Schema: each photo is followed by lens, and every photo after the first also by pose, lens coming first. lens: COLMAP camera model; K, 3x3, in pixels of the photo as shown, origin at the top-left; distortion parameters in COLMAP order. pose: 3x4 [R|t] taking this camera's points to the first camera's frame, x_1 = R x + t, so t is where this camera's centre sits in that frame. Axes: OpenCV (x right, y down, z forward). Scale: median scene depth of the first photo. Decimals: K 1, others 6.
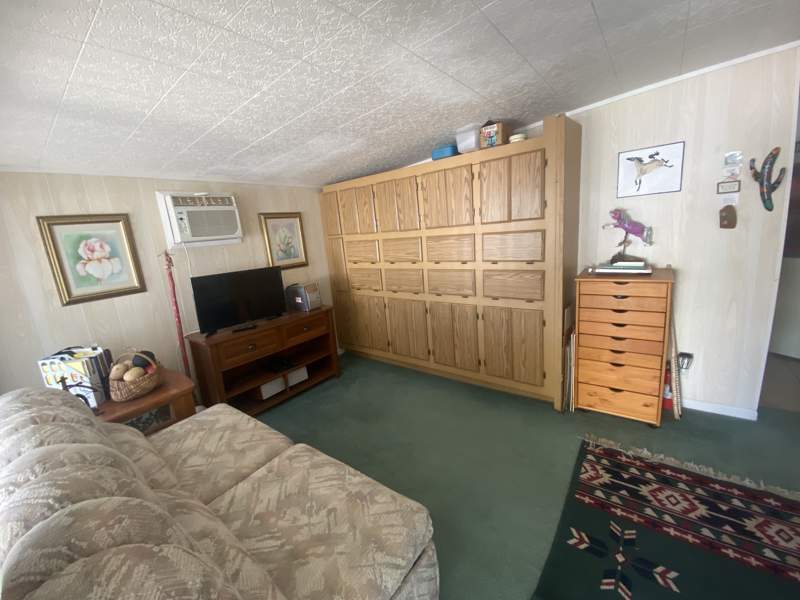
lens RADIAL K [[323.7, 0, 401.0], [0, 323.7, 304.0], [0, 0, 1]] dist [-0.020715, -0.001682]
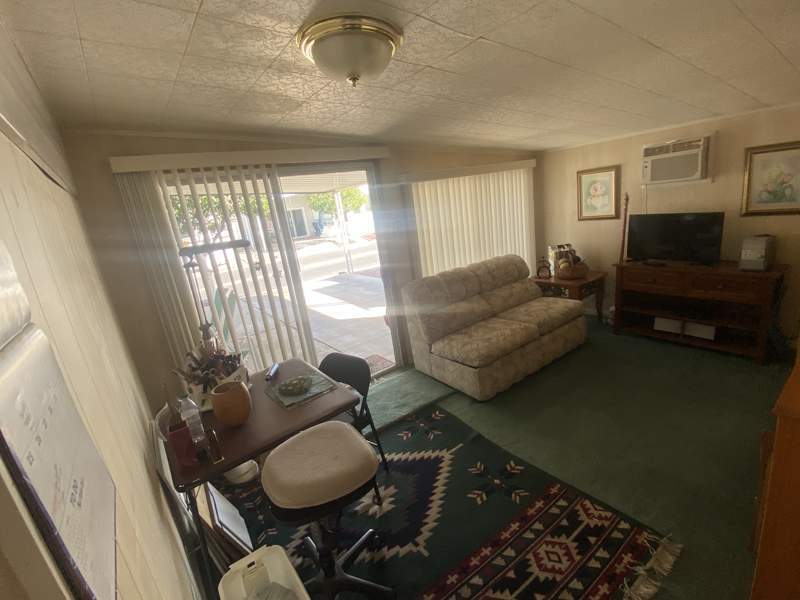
lens RADIAL K [[363.6, 0, 399.0], [0, 363.6, 300.4], [0, 0, 1]] dist [0.001573, -0.003166]
pose [[-0.251580, 0.367074, -0.895525, 1.320422], [-0.065097, 0.916772, 0.394071, -0.355567], [0.965645, 0.157436, -0.206746, 0.538609]]
